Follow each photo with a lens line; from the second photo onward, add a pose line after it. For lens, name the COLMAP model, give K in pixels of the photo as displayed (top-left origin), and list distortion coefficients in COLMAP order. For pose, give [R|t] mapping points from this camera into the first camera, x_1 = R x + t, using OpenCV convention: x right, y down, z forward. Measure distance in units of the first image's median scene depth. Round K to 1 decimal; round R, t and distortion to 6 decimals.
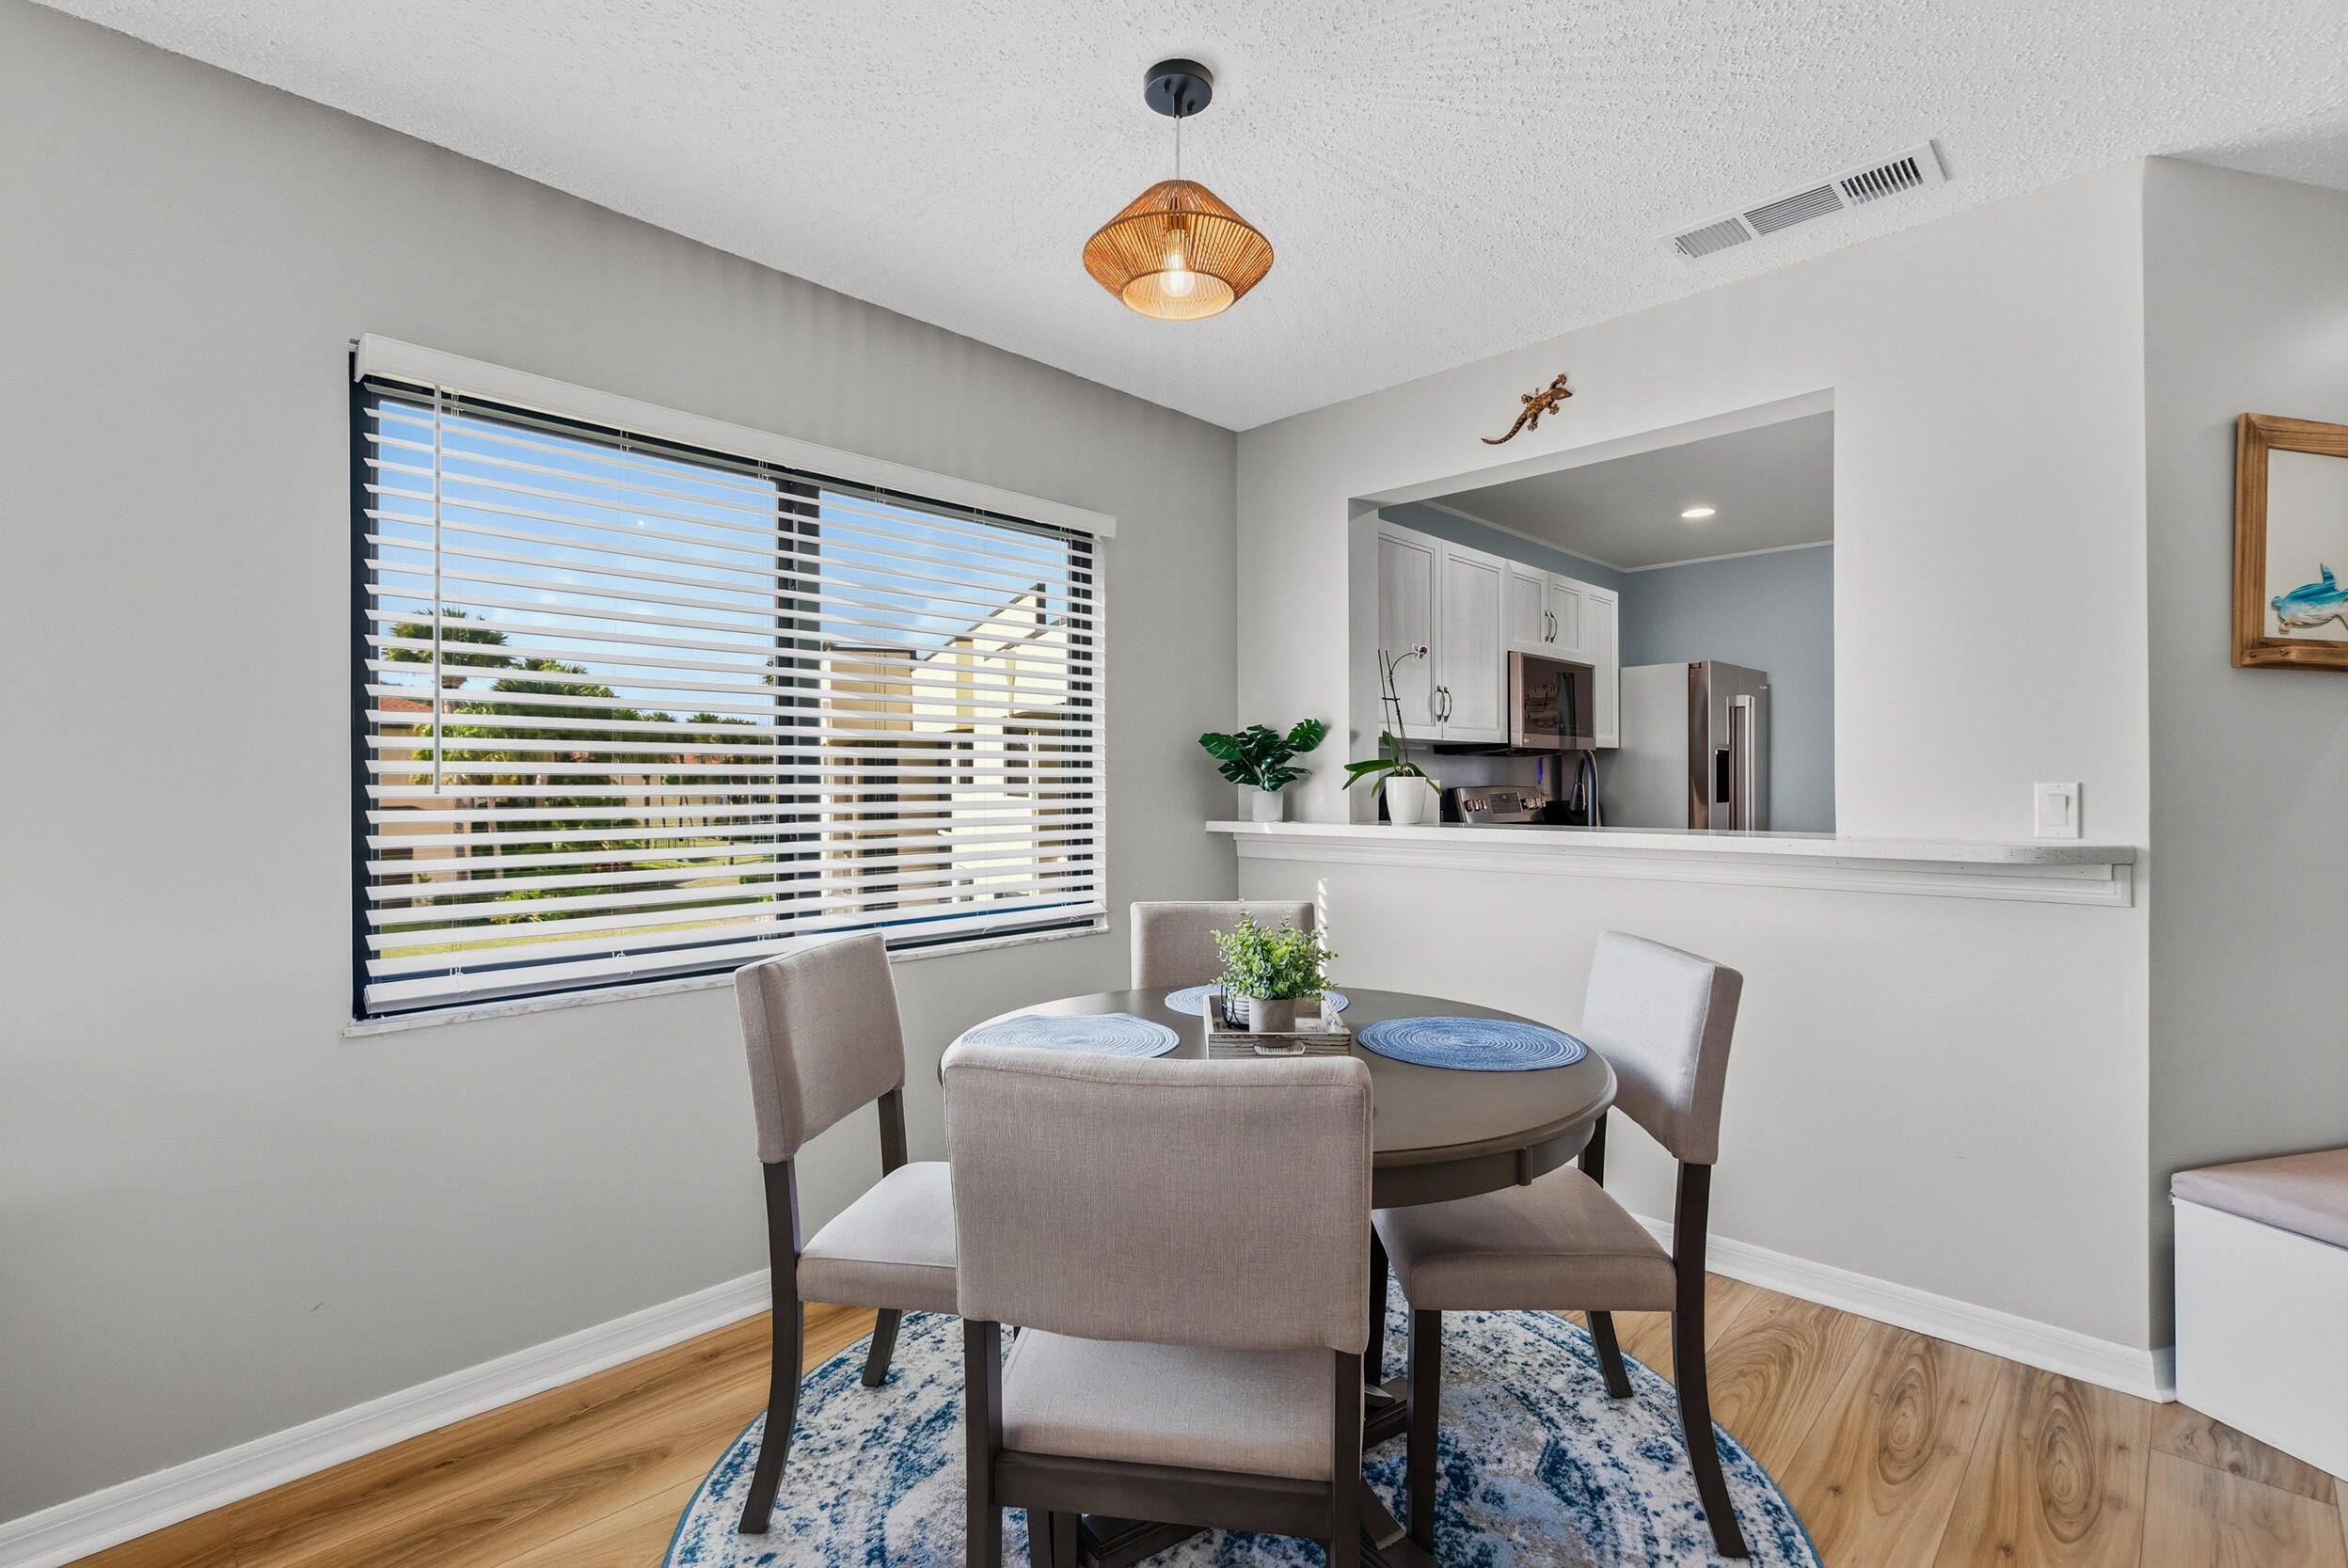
lens RADIAL K [[1082.5, 0, 1158.3], [0, 1082.5, 781.9], [0, 0, 1]] dist [-0.001690, -0.000002]
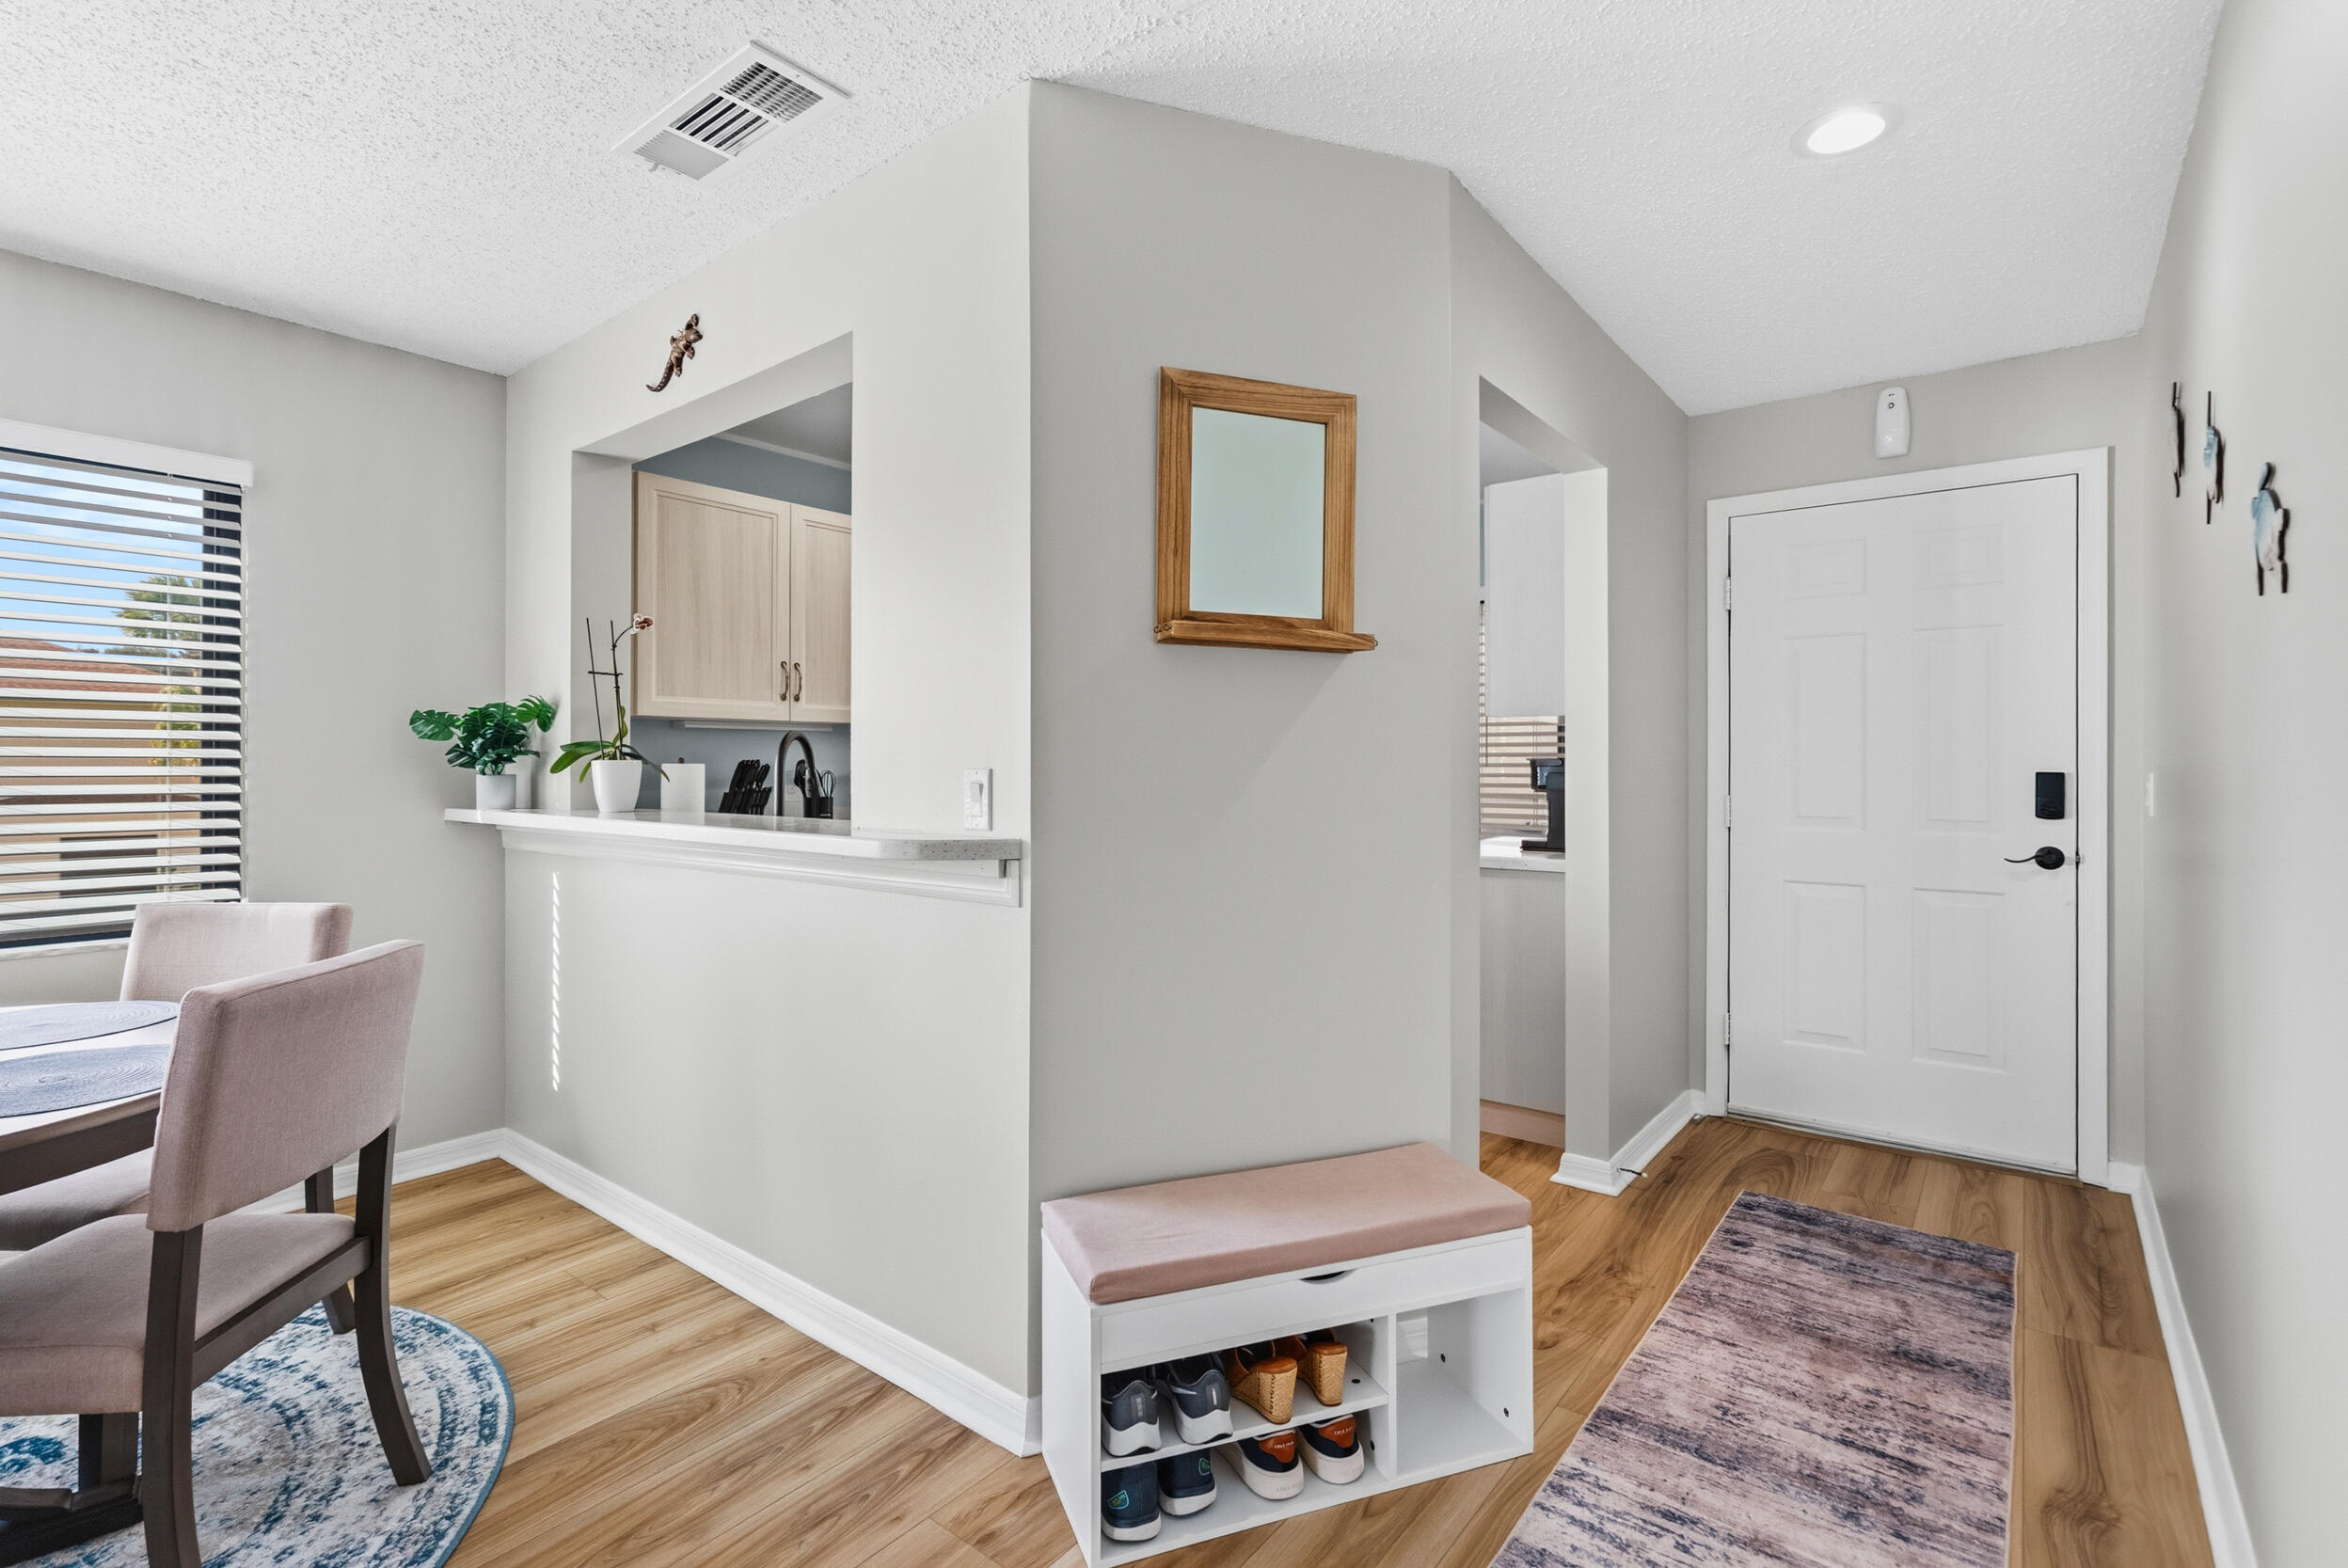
lens RADIAL K [[1082.5, 0, 1163.3], [0, 1082.5, 765.5], [0, 0, 1]] dist [-0.001690, -0.000002]
pose [[0.994397, 0.003425, 0.105654, 0.901738], [-0.003115, 0.999990, -0.003092, 0.001209], [-0.105664, 0.002745, 0.994398, 0.083916]]
